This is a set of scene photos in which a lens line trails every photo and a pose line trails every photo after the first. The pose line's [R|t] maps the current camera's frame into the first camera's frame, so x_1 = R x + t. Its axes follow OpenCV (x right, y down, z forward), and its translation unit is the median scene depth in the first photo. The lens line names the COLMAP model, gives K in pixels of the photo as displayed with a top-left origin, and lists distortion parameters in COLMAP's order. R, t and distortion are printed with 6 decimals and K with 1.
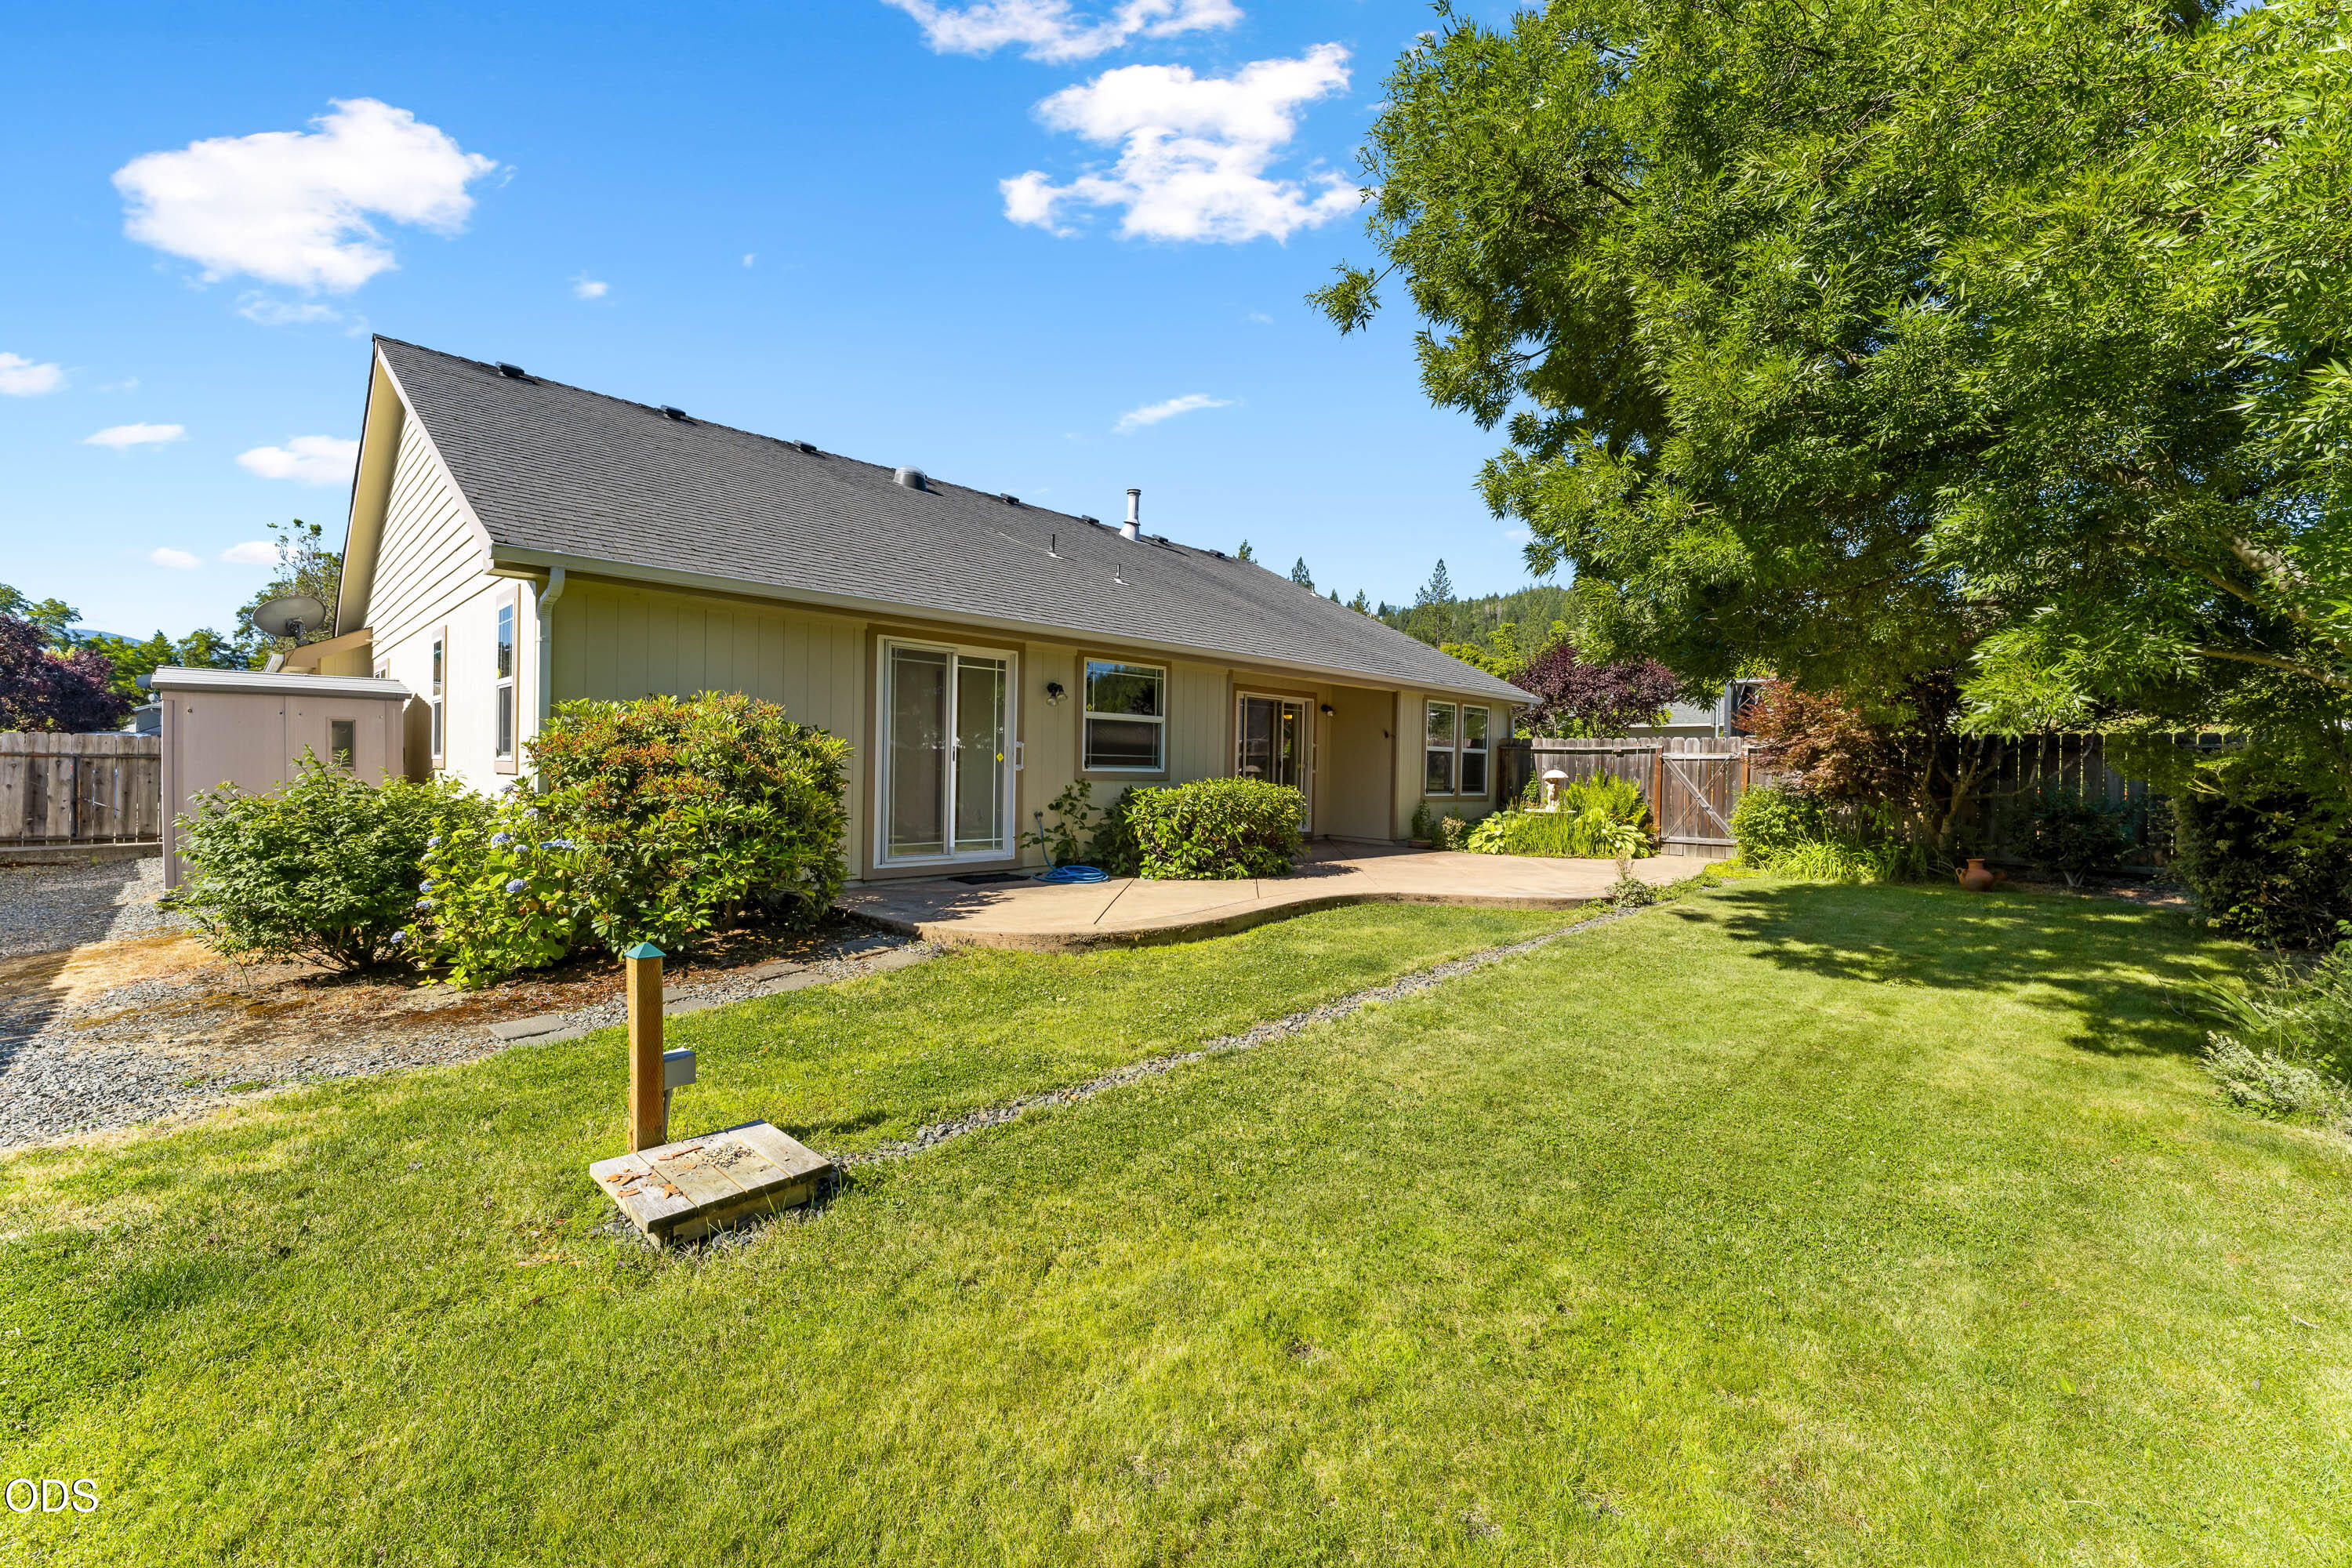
lens RADIAL K [[956.9, 0, 1176.0], [0, 956.9, 784.0], [0, 0, 1]] dist [0.000409, 0.000050]
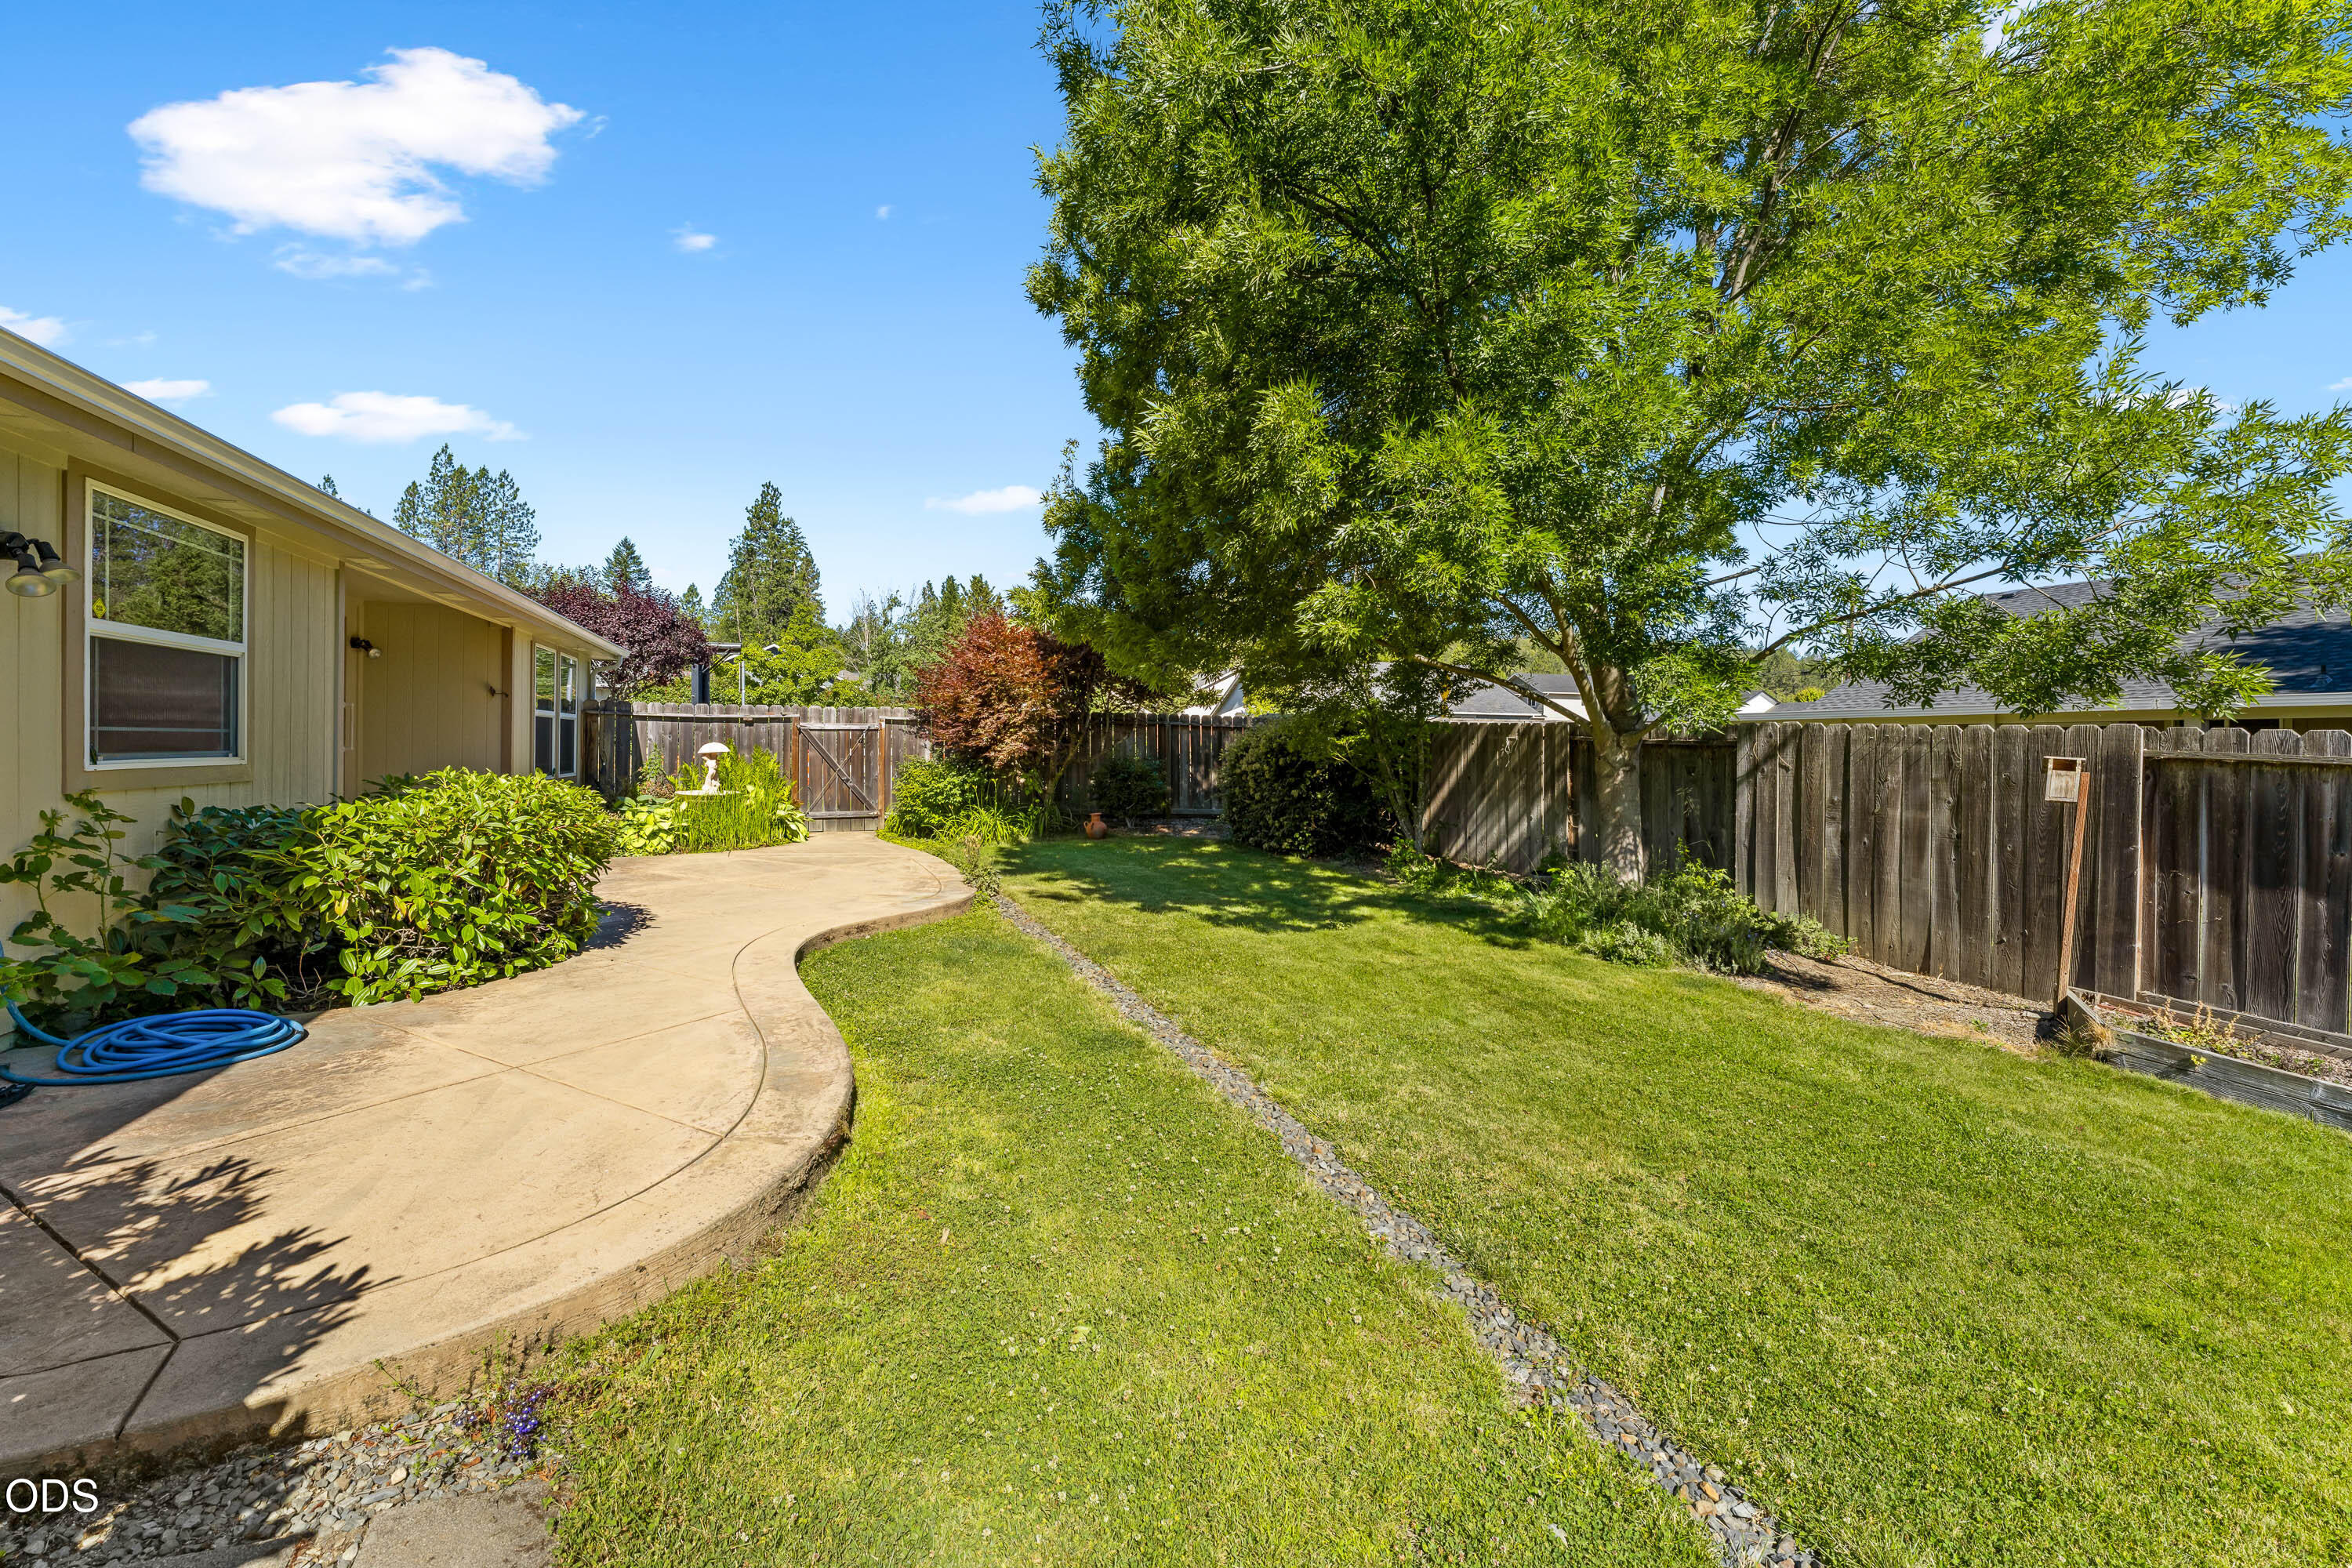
lens RADIAL K [[947.2, 0, 1172.8], [0, 947.2, 762.9], [0, 0, 1]] dist [0.000278, -0.000272]
pose [[0.411413, -0.031047, 0.910920, -0.240407], [0.012186, 0.999518, 0.028562, -0.020375], [-0.911367, -0.000650, 0.411593, 0.395771]]
